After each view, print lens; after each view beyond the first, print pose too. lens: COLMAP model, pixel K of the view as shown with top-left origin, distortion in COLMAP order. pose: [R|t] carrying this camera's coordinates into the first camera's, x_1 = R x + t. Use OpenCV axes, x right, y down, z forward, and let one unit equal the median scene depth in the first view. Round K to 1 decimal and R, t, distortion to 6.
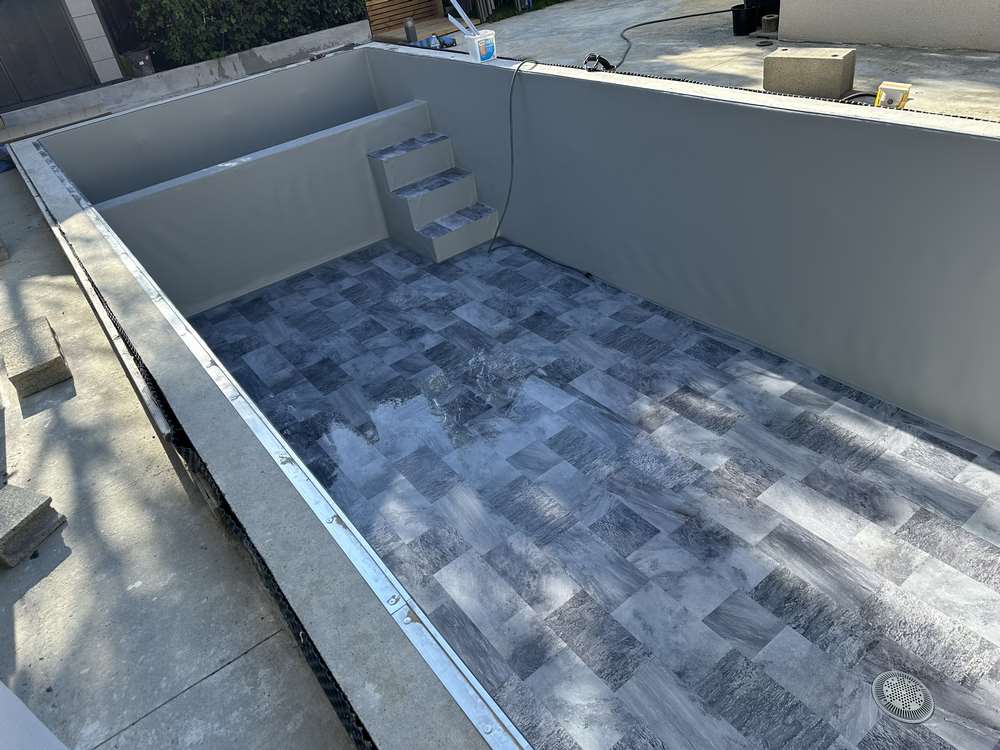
lens RADIAL K [[709.1, 0, 500.7], [0, 709.1, 377.2], [0, 0, 1]] dist [0.153697, -0.213462]
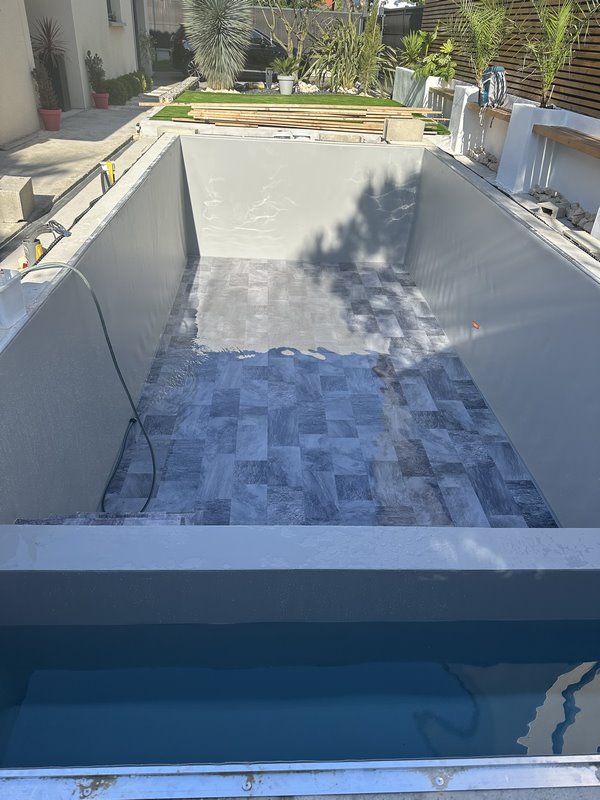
lens RADIAL K [[567.3, 0, 300.0], [0, 567.3, 400.0], [0, 0, 1]] dist [0.153697, -0.213462]
pose [[-0.832883, -0.220450, 0.507649, -0.501048], [0.362676, 0.475457, 0.801502, -0.764439], [-0.418057, 0.851670, -0.316048, 1.221062]]
